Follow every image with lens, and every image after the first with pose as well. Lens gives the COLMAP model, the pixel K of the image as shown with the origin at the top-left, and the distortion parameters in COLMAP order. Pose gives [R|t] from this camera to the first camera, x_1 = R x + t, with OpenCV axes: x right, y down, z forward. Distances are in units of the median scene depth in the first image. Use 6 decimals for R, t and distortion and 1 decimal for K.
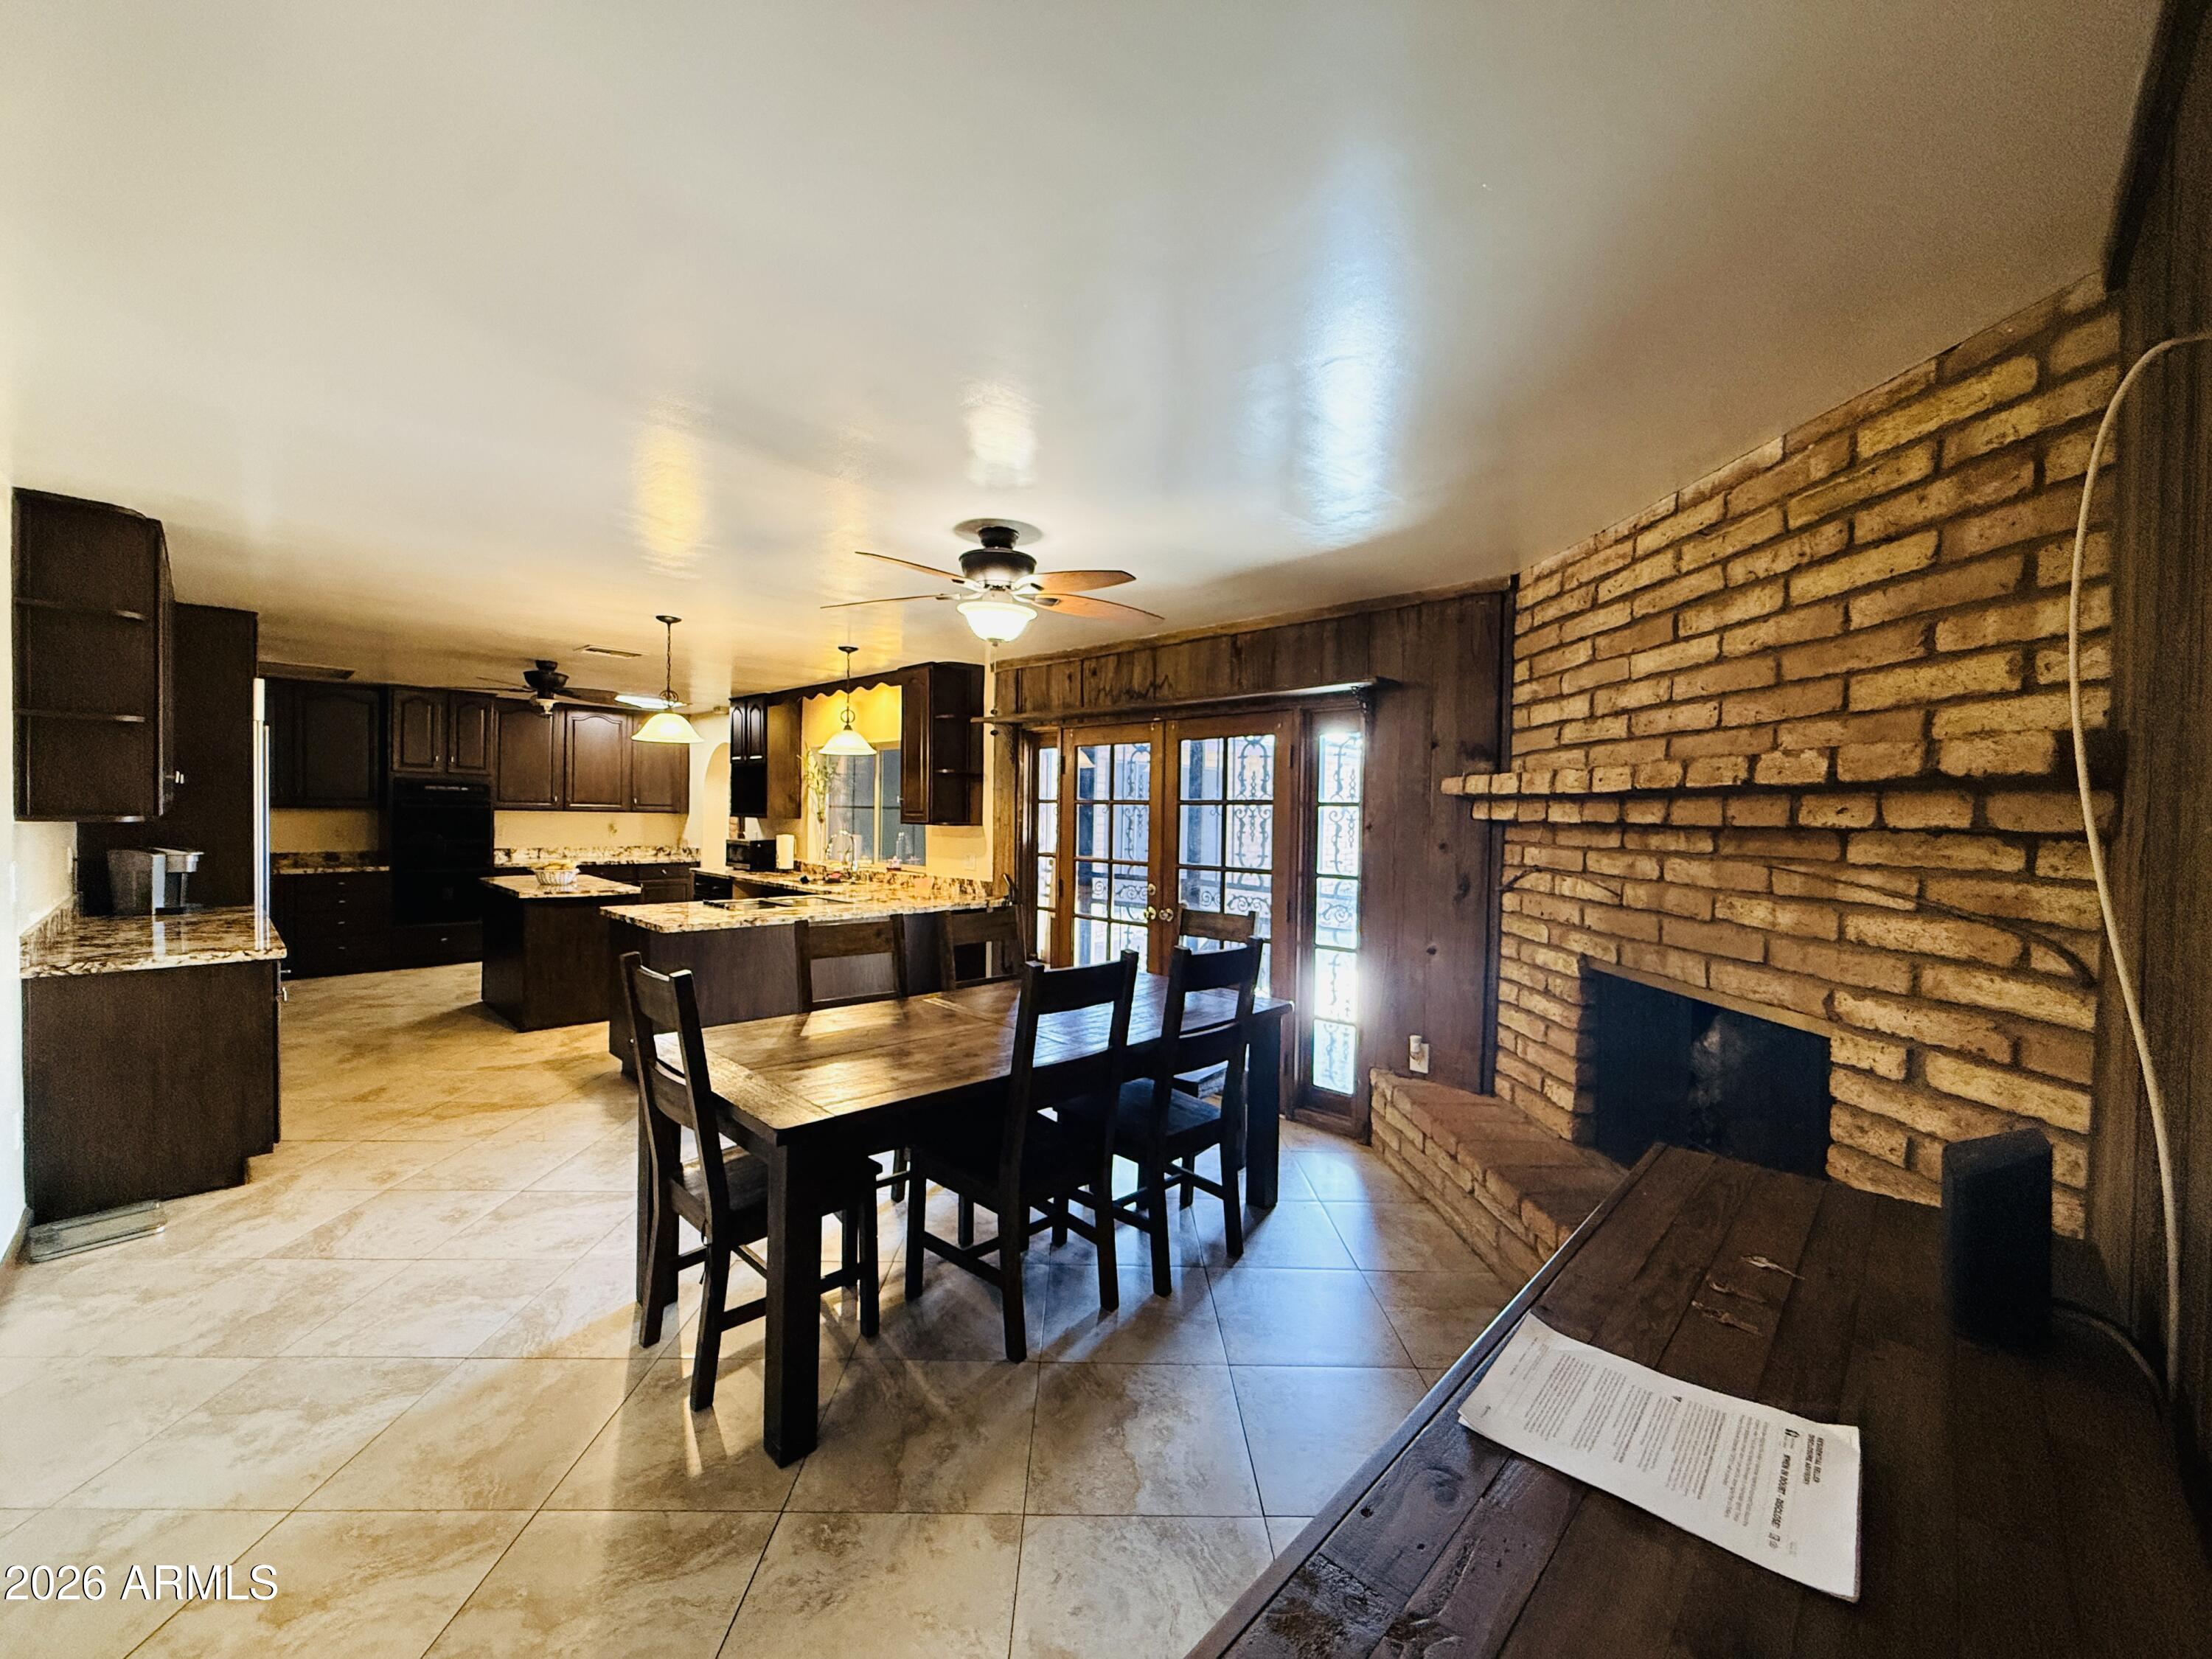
lens RADIAL K [[881.4, 0, 1109.1], [0, 881.4, 833.0], [0, 0, 1]] dist [-0.002101, 0.000416]
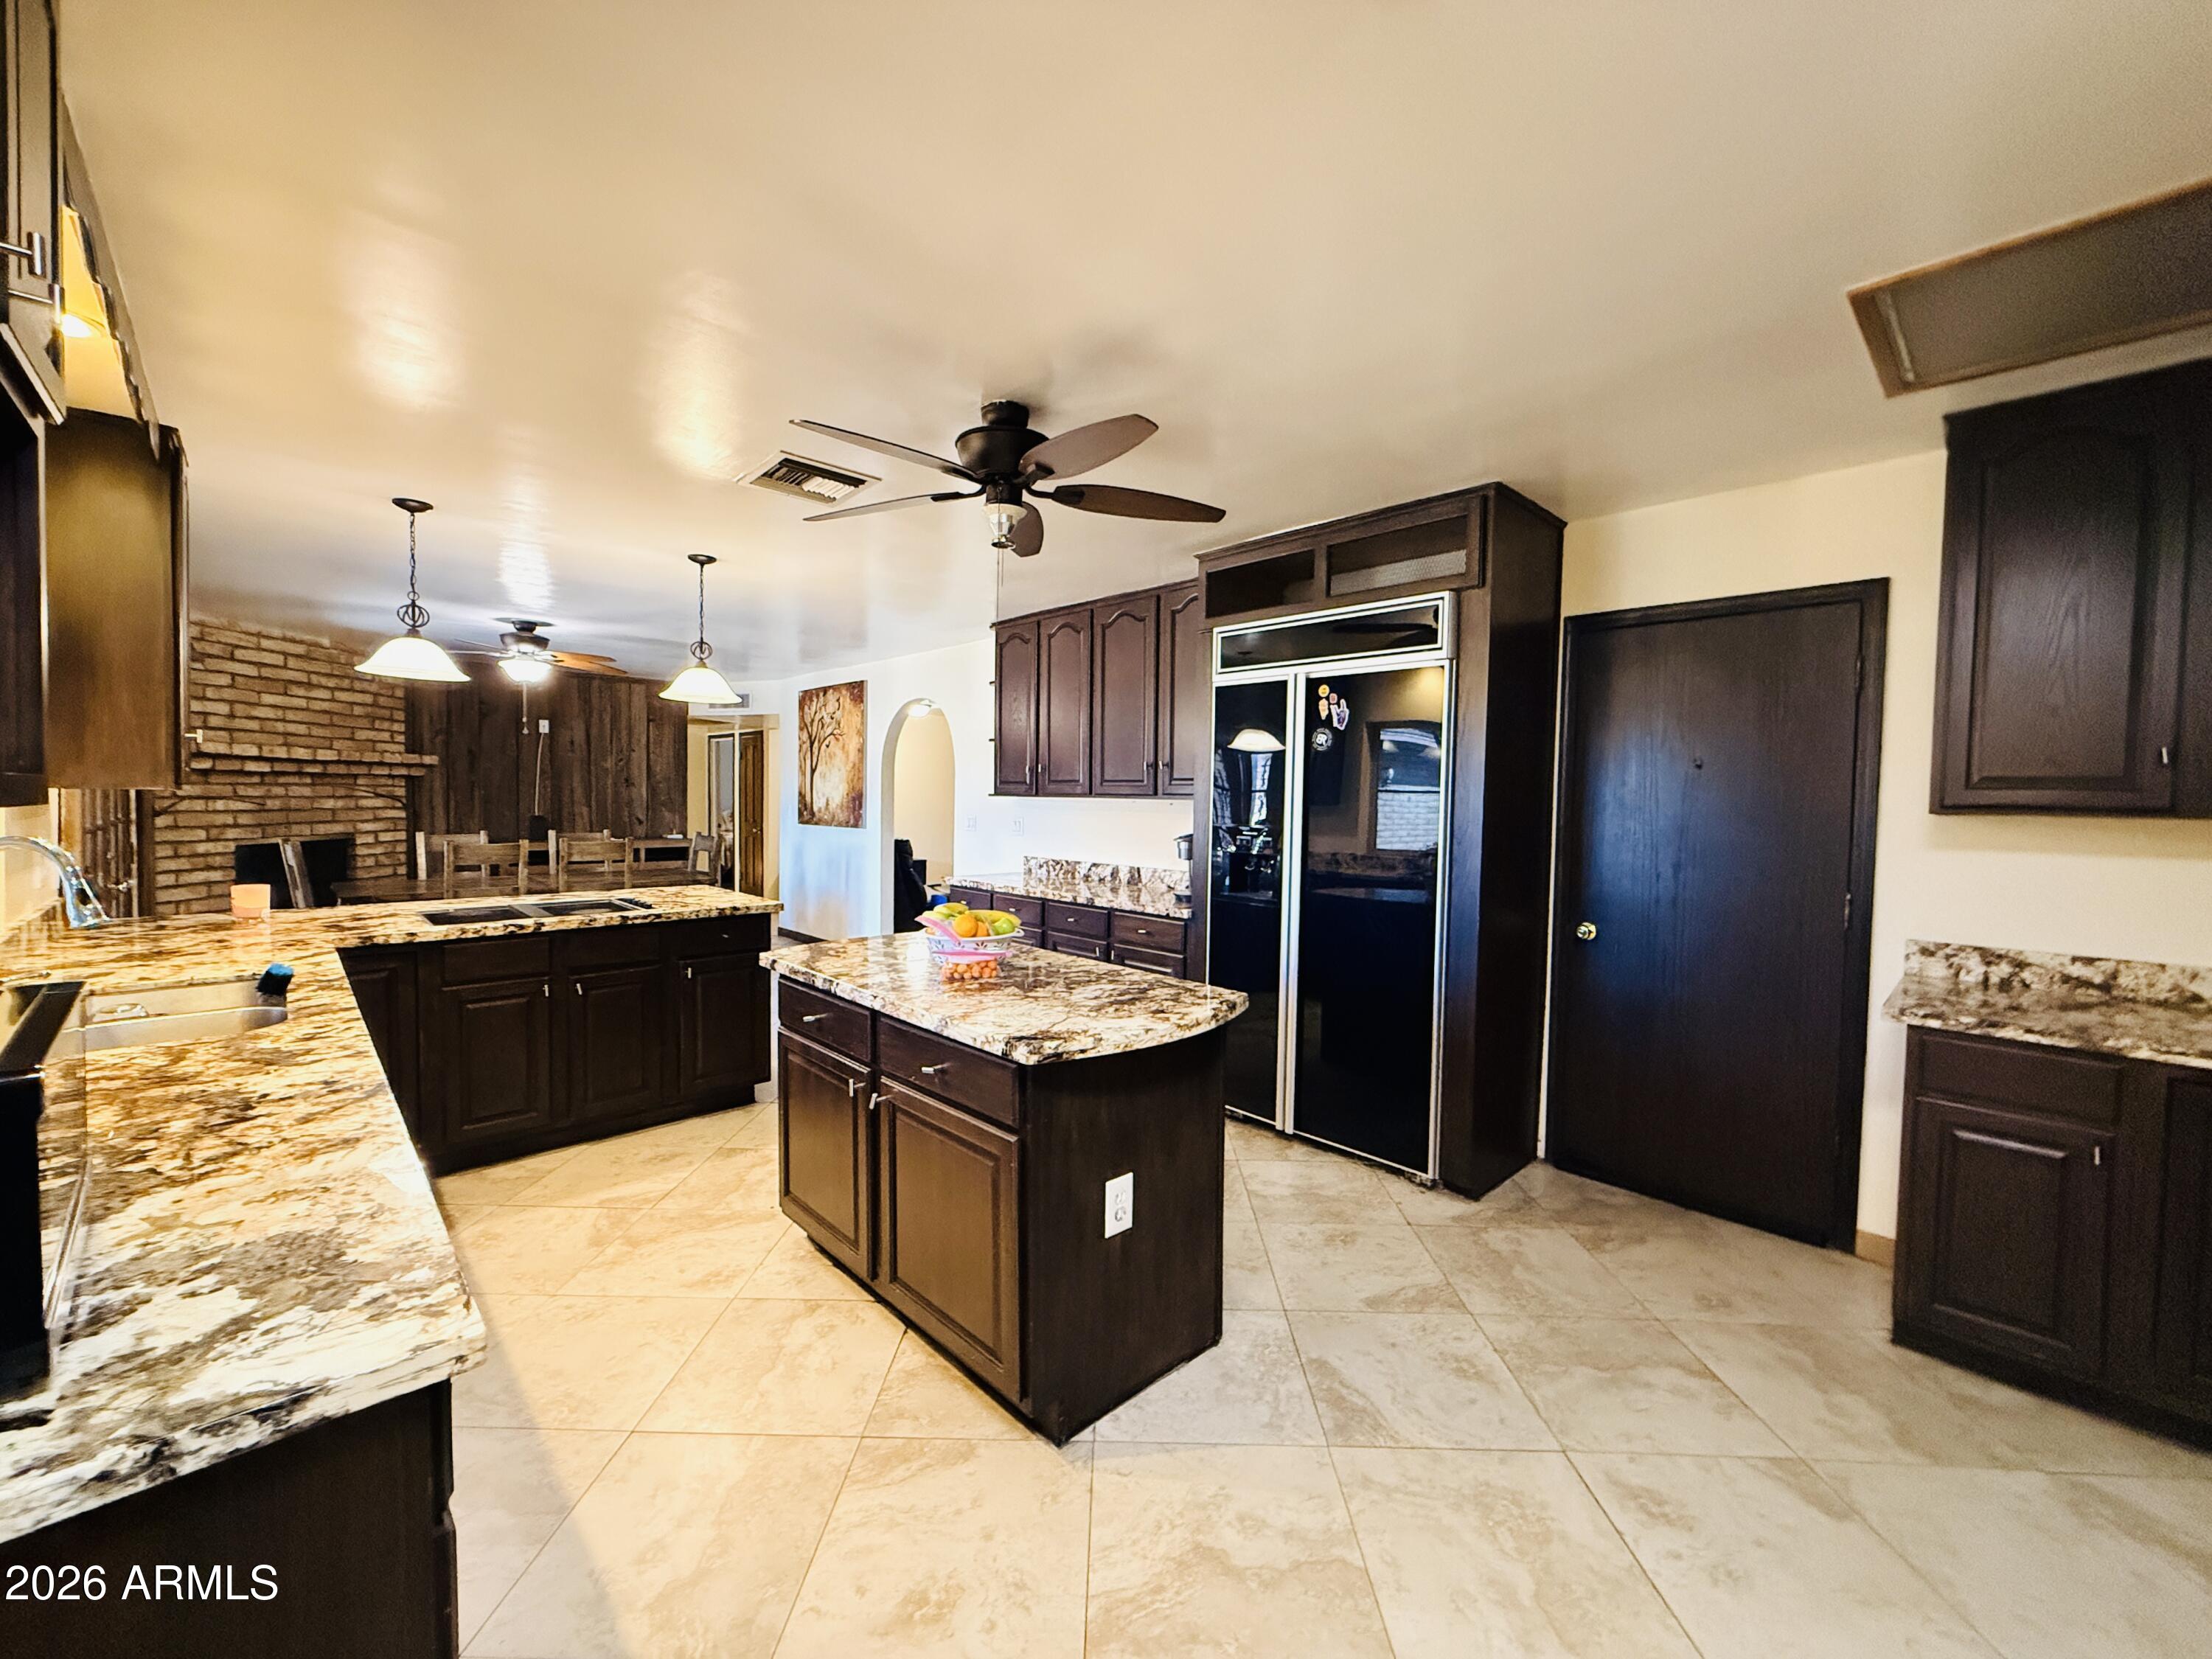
lens RADIAL K [[881.4, 0, 1106.3], [0, 881.4, 827.5], [0, 0, 1]] dist [-0.002101, 0.000416]
pose [[-0.999004, -0.034856, 0.027853, -1.601713], [-0.033138, 0.997652, 0.059940, -0.074410], [-0.029877, 0.058957, -0.997813, 3.230464]]
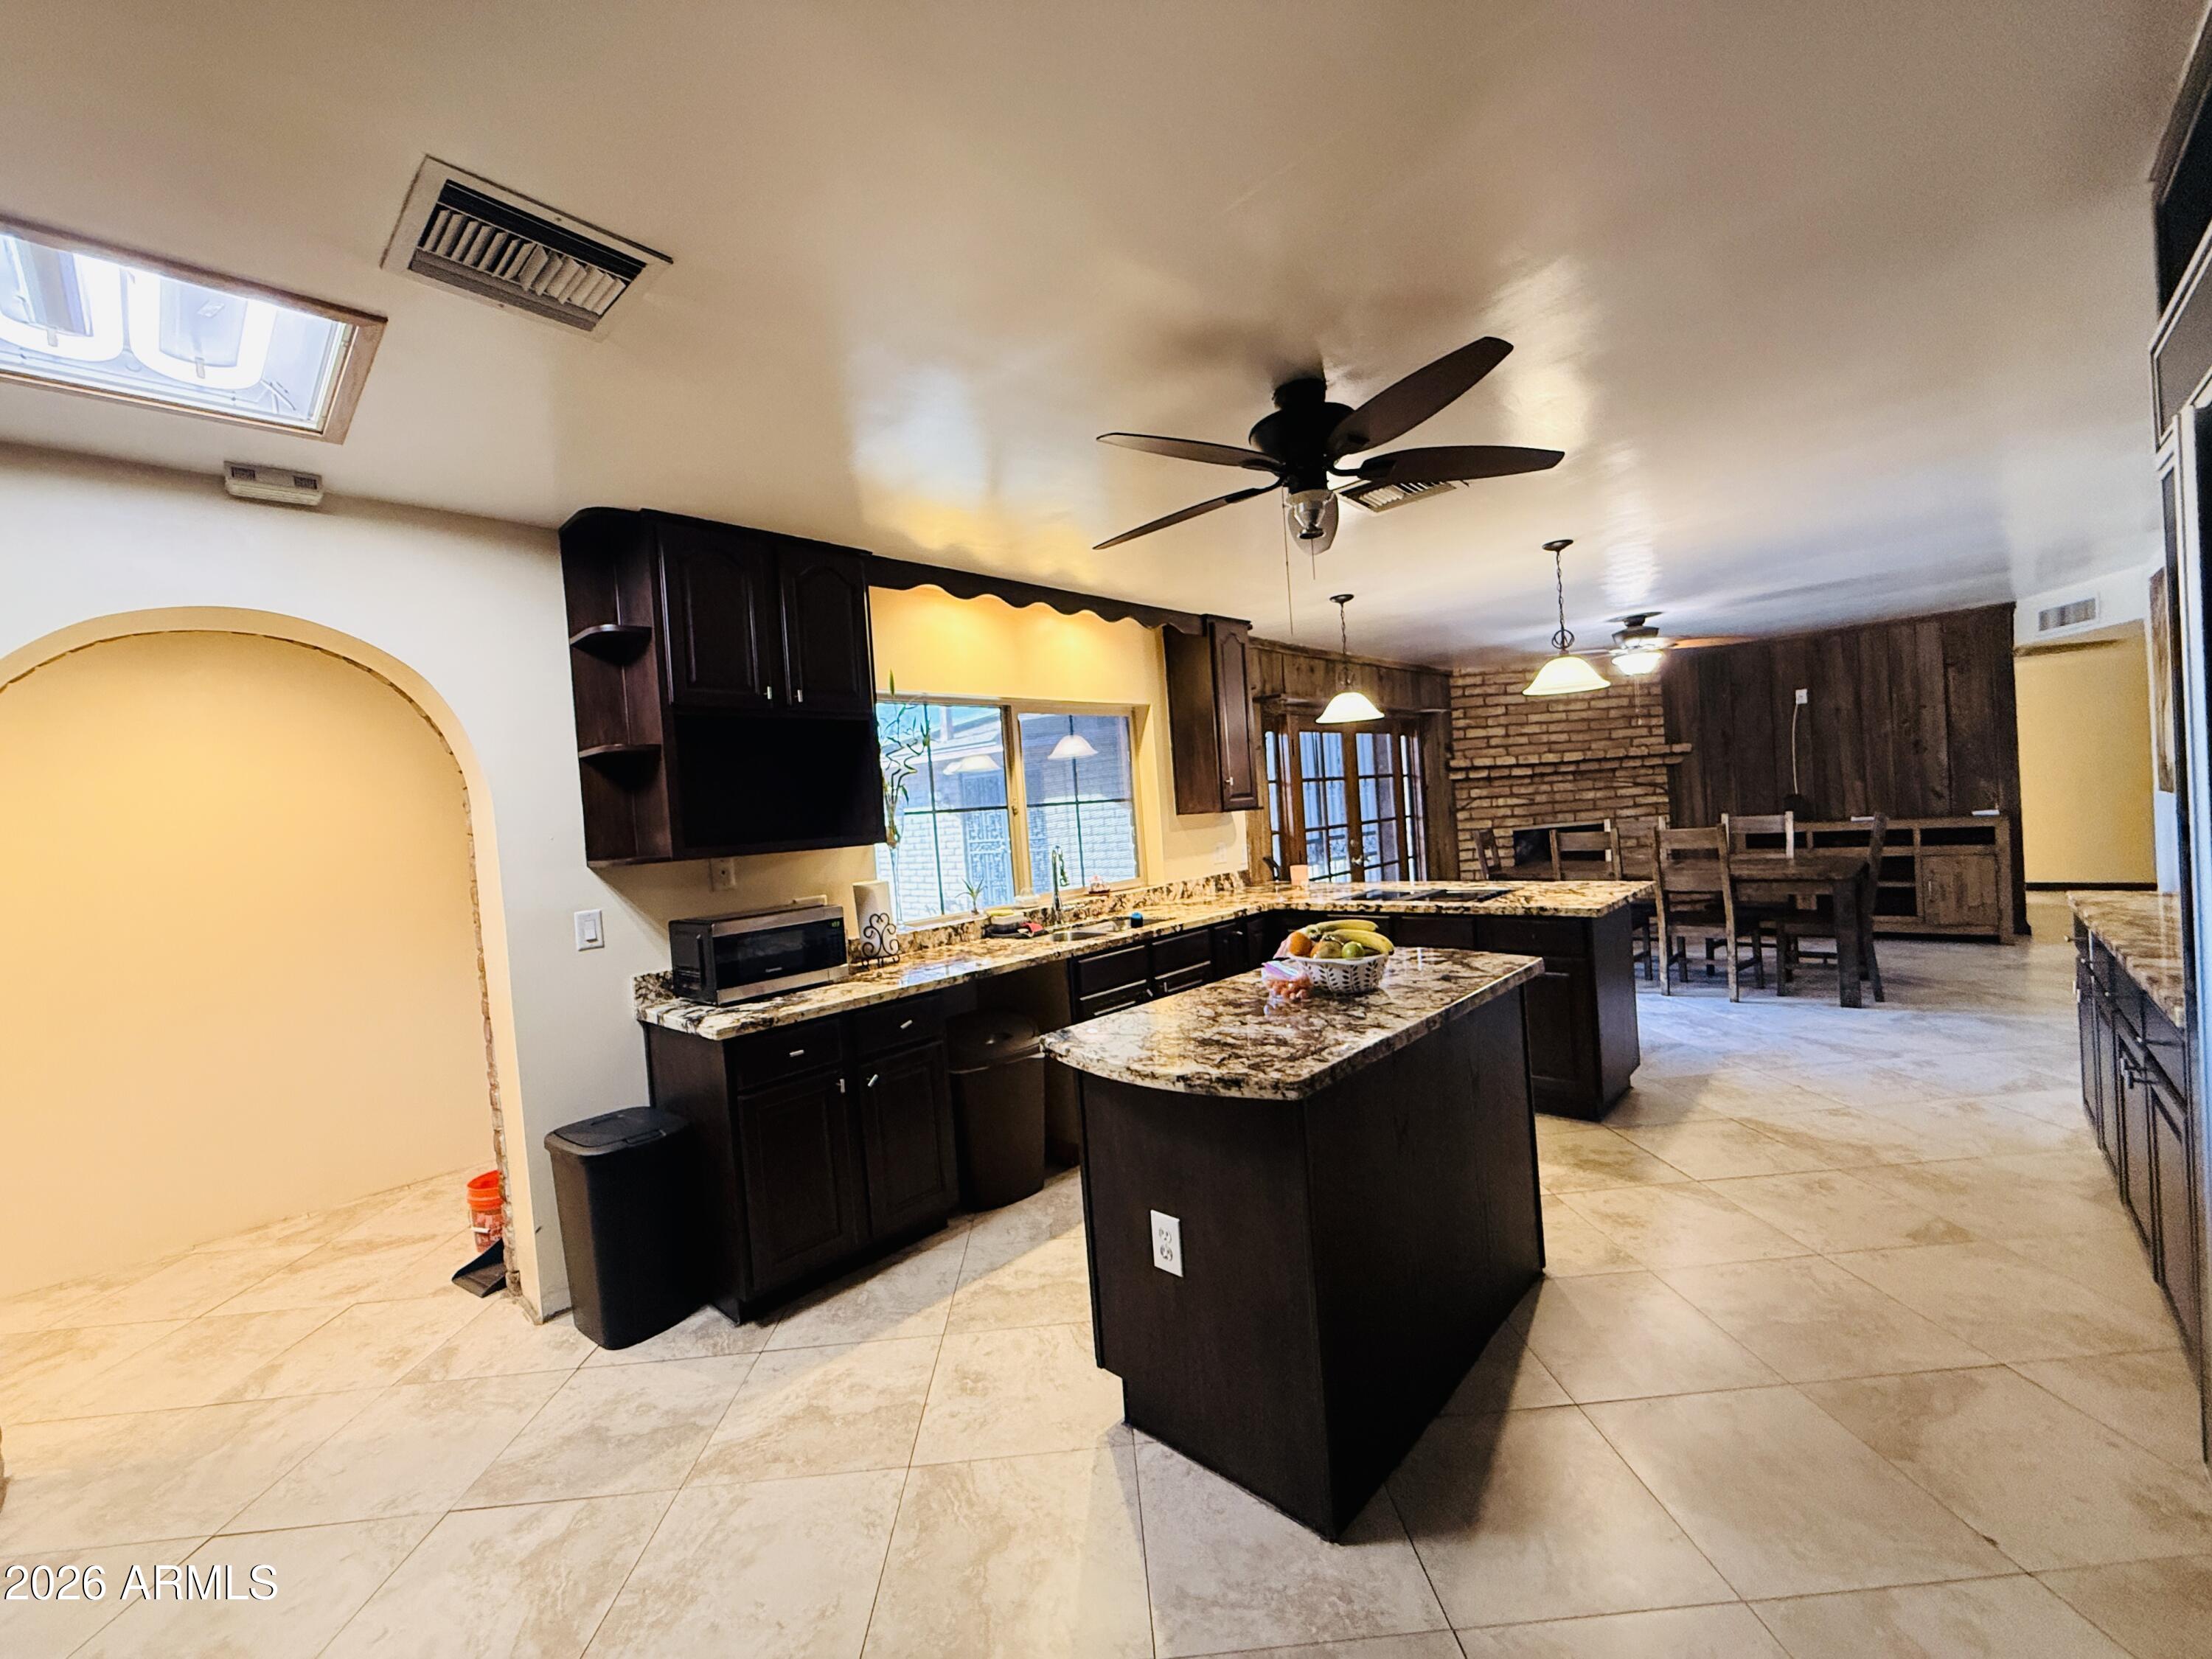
lens RADIAL K [[881.4, 0, 1109.1], [0, 881.4, 832.8], [0, 0, 1]] dist [-0.002101, 0.000416]
pose [[-0.023823, -0.040725, 0.998886, -2.305813], [0.097336, 0.994328, 0.042861, -0.080214], [-0.994966, 0.098248, -0.019724, 2.533795]]
